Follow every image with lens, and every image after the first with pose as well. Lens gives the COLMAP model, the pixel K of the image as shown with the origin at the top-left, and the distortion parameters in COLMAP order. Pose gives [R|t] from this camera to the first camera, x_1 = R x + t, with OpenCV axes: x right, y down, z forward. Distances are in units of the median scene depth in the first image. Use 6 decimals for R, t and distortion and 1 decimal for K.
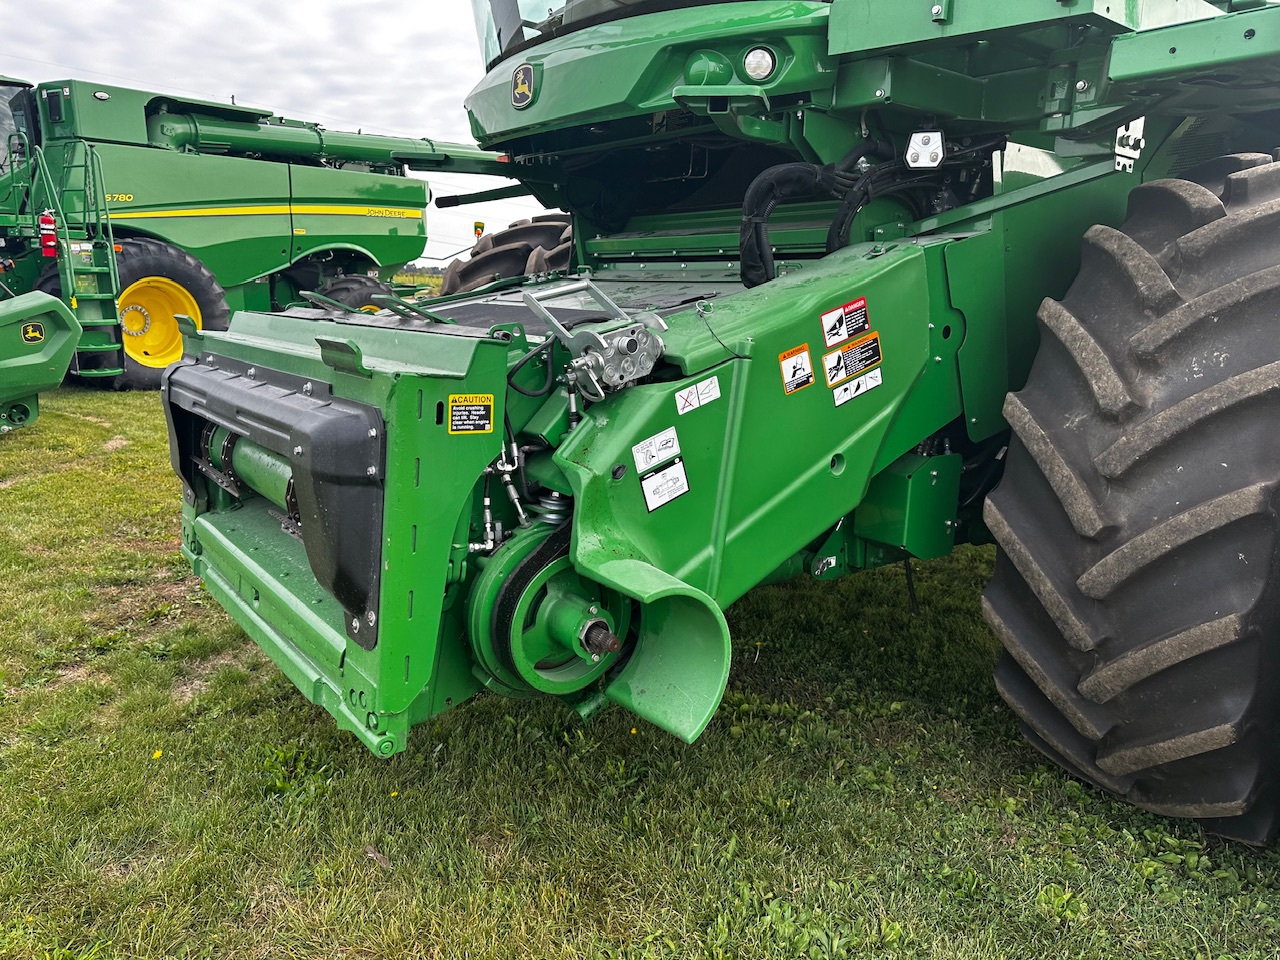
lens RADIAL K [[891.4, 0, 659.7], [0, 891.4, 466.9], [0, 0, 1]] dist [0.056716, -0.069717]
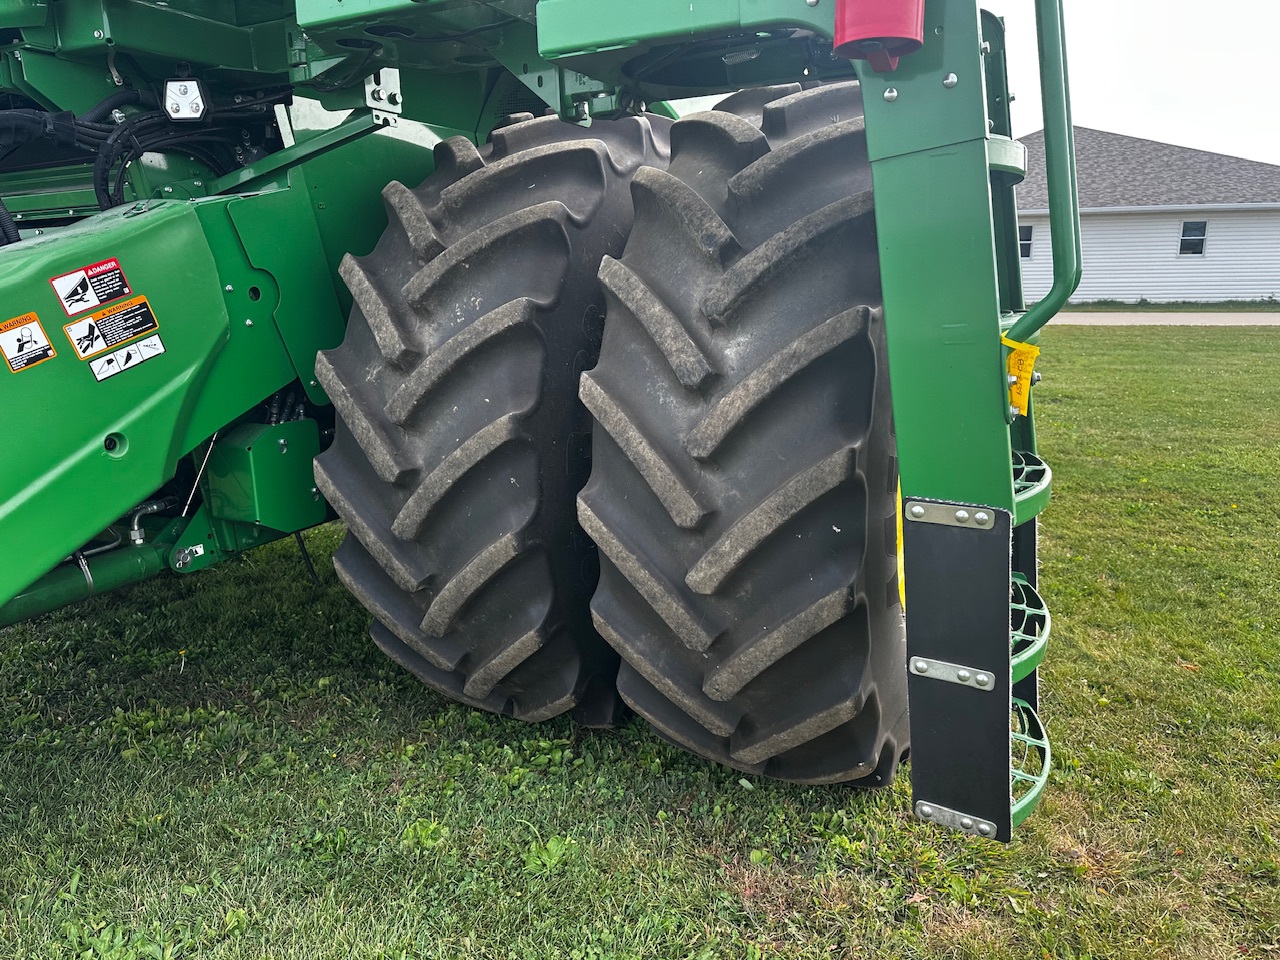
lens RADIAL K [[891.4, 0, 656.6], [0, 891.4, 474.2], [0, 0, 1]] dist [0.056716, -0.069717]
pose [[0.900177, -0.145537, 0.410489, 0.301285], [0.131957, 0.989352, 0.061398, 0.040497], [-0.415054, -0.001102, 0.909796, -0.056867]]
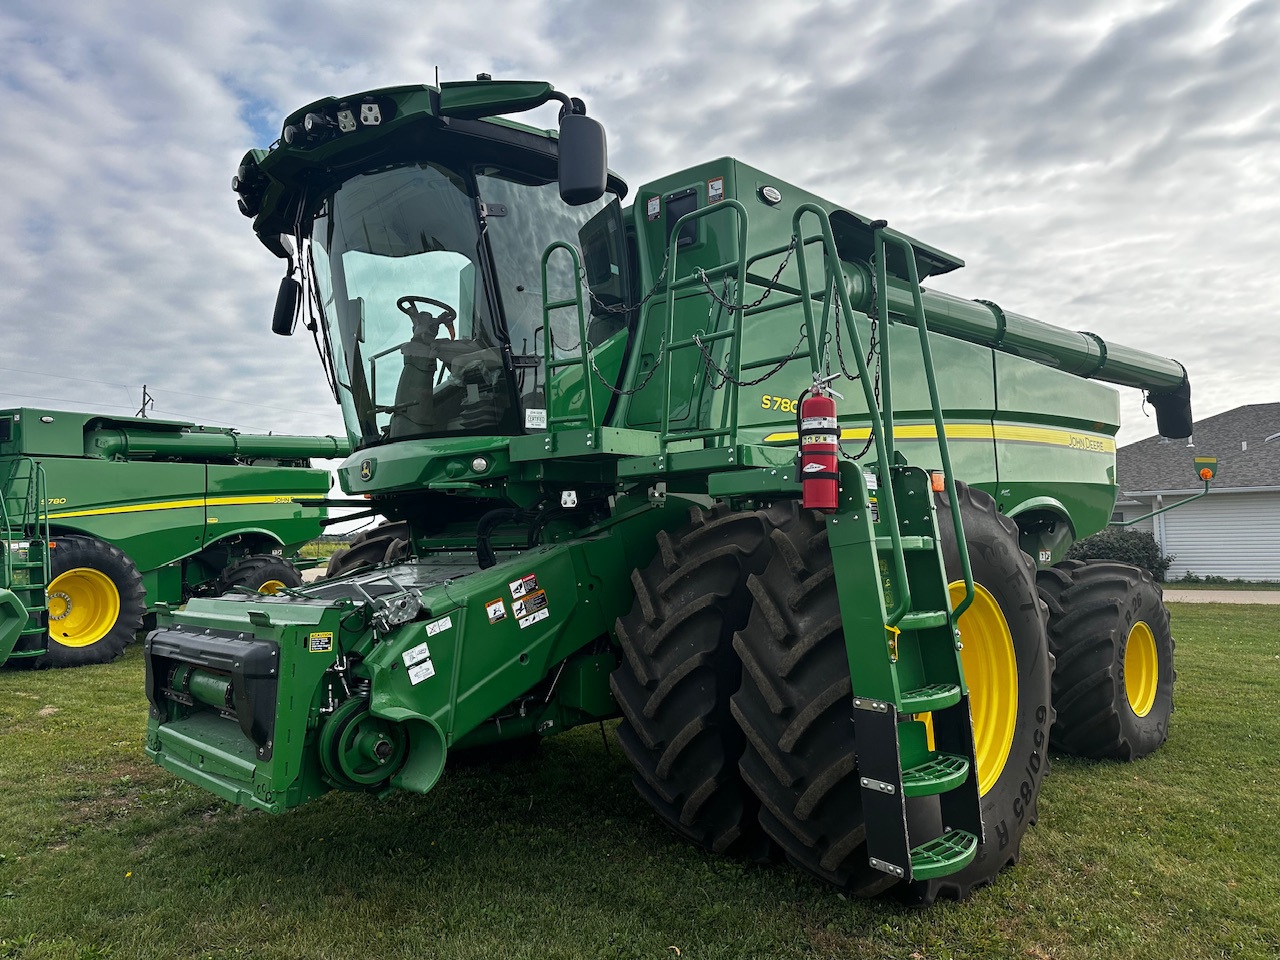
lens RADIAL K [[891.4, 0, 646.1], [0, 891.4, 485.4], [0, 0, 1]] dist [0.056716, -0.069717]
pose [[0.994933, -0.046369, 0.089211, 0.295849], [0.067555, 0.965473, -0.251593, 0.131923], [-0.074465, 0.256345, 0.963713, -0.935342]]
